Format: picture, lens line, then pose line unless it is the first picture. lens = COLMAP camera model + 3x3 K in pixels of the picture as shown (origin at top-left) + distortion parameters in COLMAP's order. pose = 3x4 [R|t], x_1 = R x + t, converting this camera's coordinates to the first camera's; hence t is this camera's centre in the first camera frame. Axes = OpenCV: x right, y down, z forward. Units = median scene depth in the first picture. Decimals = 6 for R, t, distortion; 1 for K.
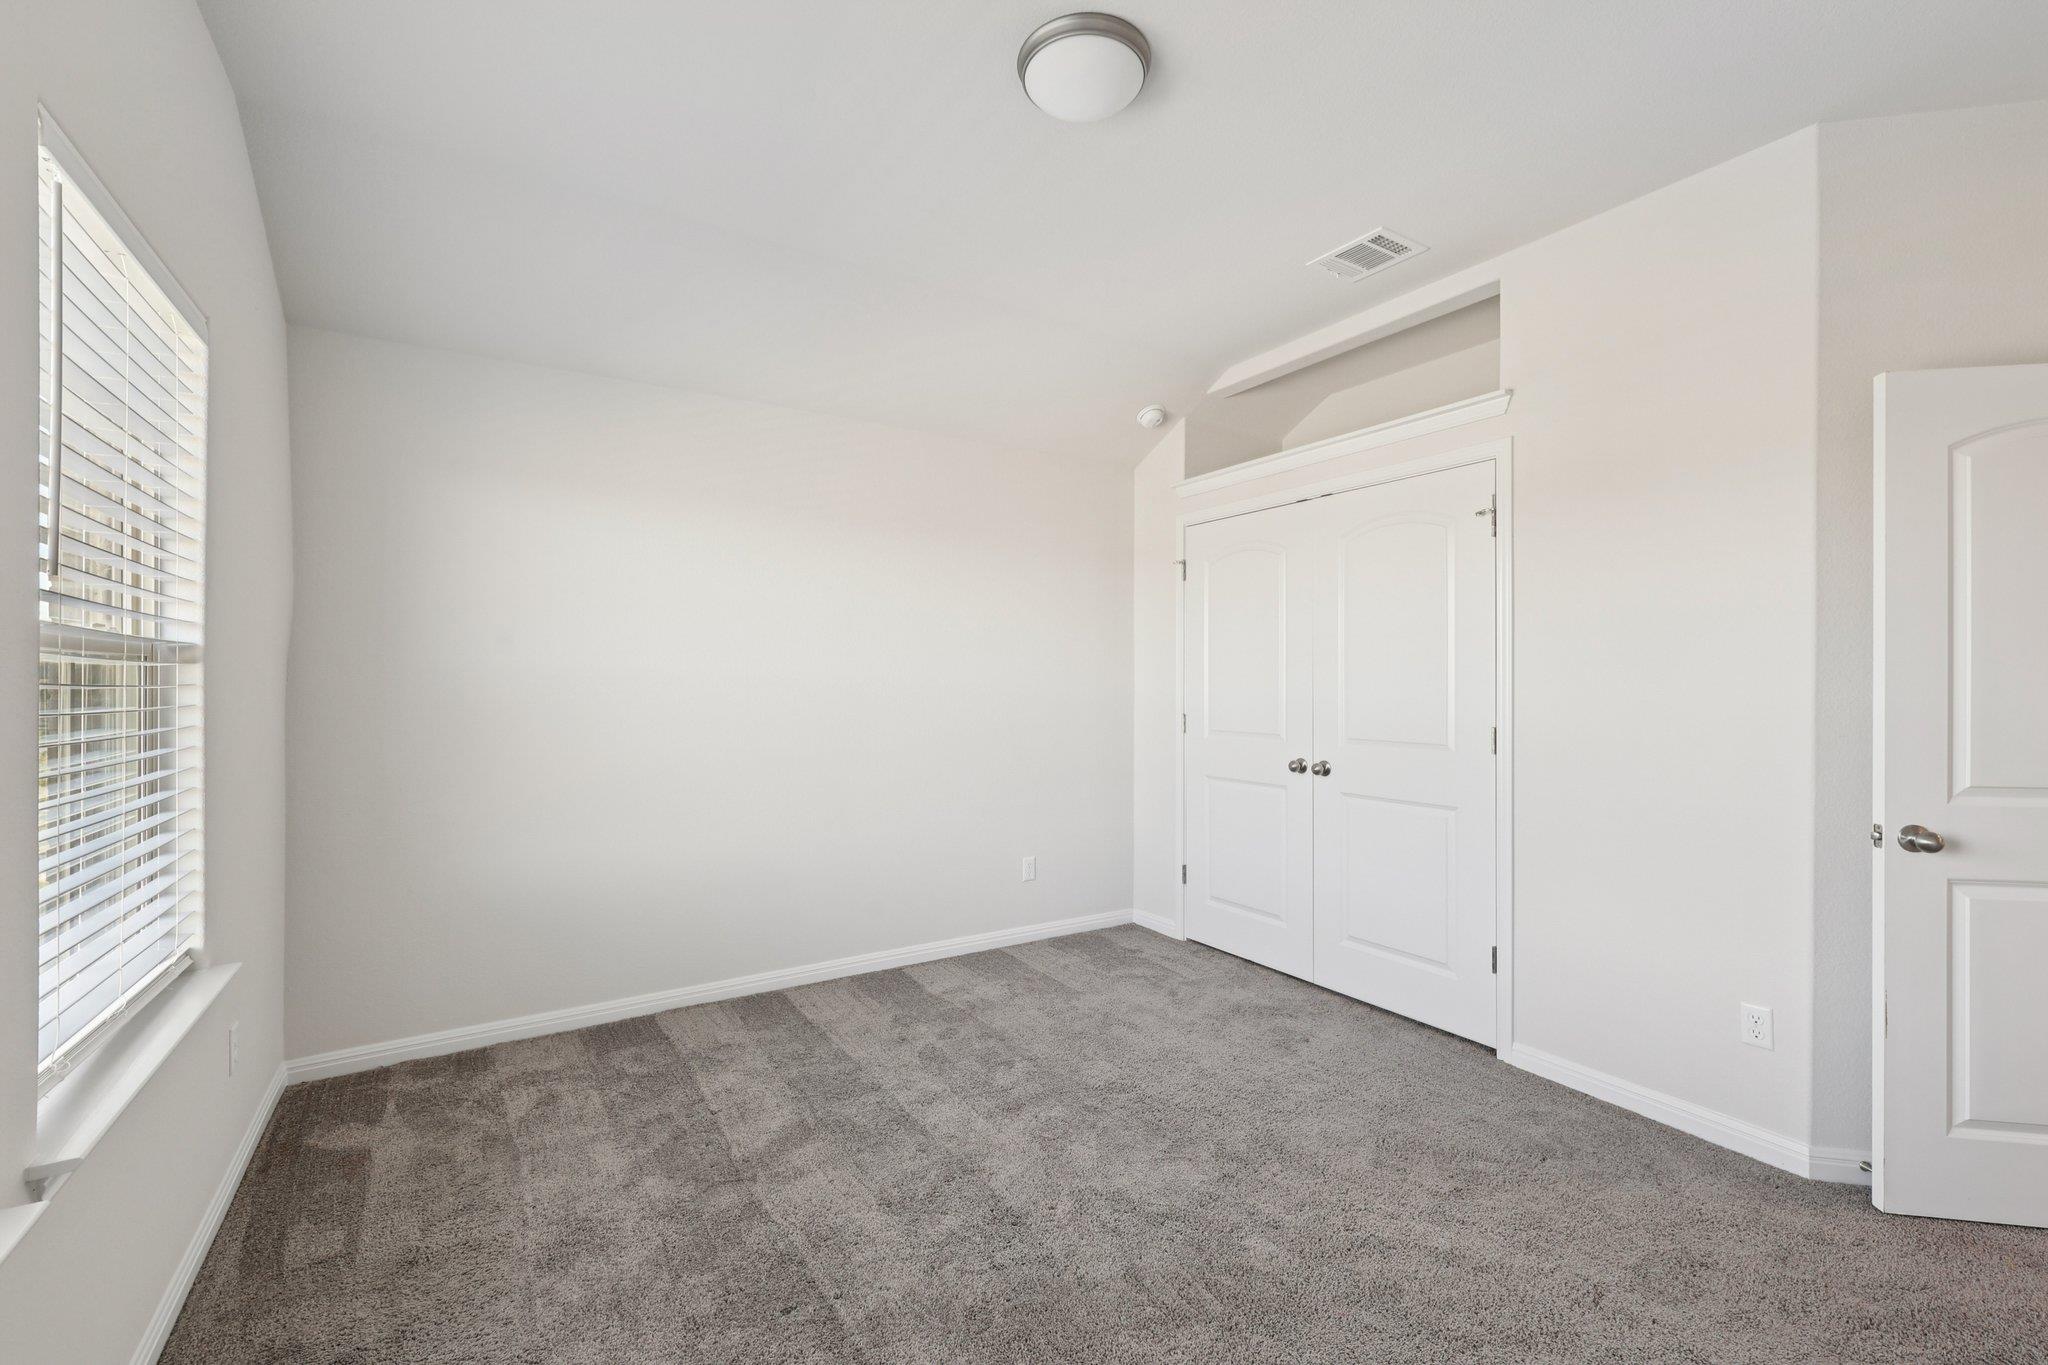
lens RADIAL K [[871.3, 0, 1029.1], [0, 871.3, 681.8], [0, 0, 1]] dist [0.001278, 0.000352]
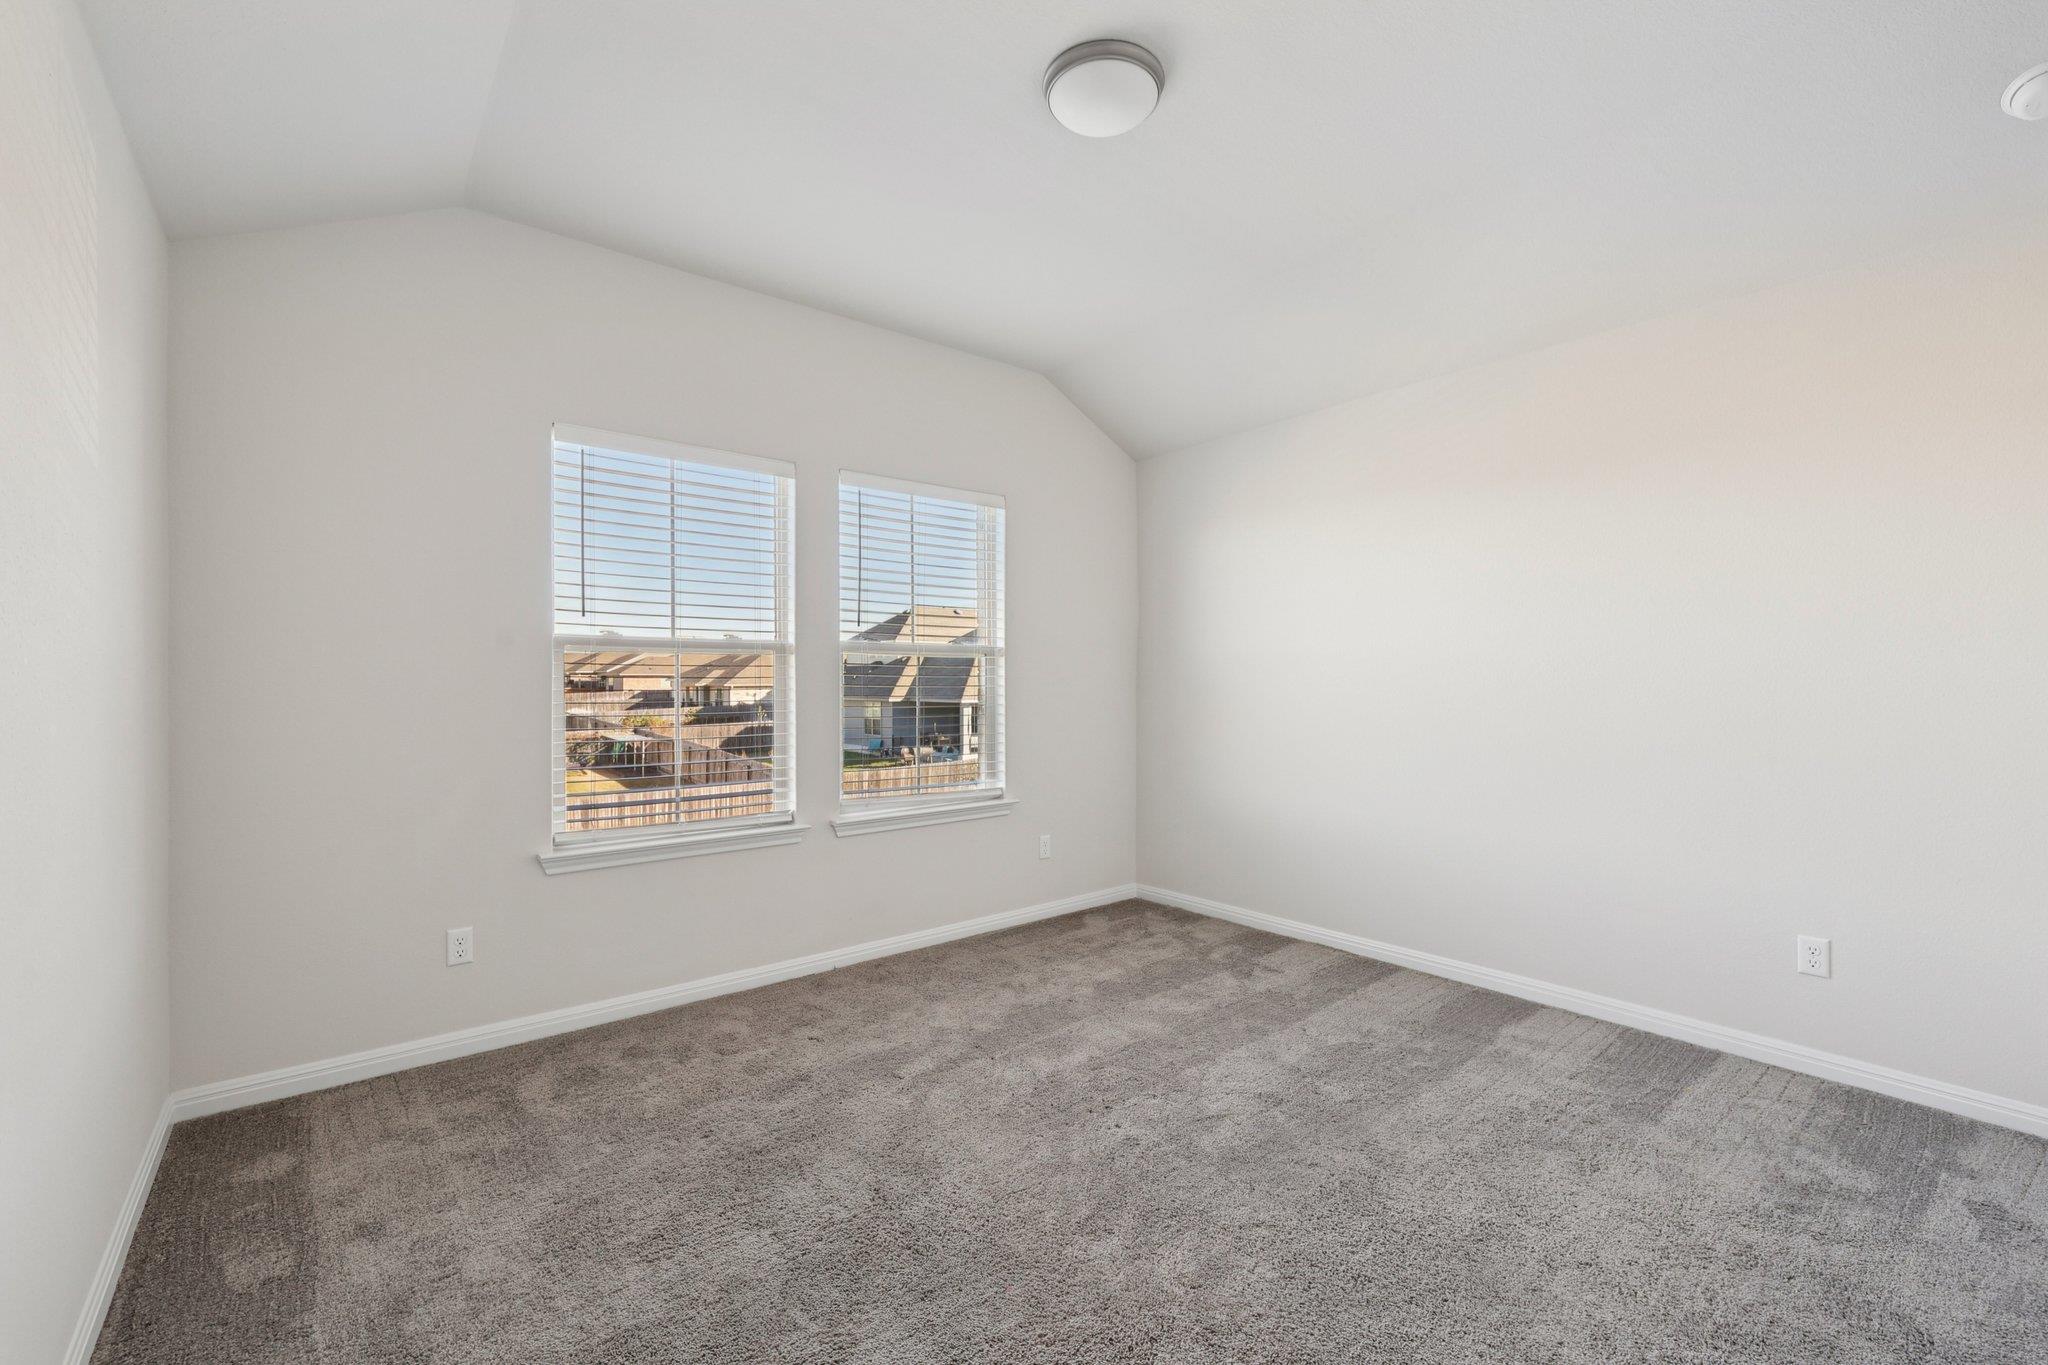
lens RADIAL K [[871.3, 0, 1028.6], [0, 871.3, 685.4], [0, 0, 1]] dist [0.001278, 0.000352]
pose [[0.101455, 0.003132, -0.994835, 0.757185], [0.001762, 0.999993, 0.003328, 0.027545], [0.994839, -0.002091, 0.101448, 0.530036]]
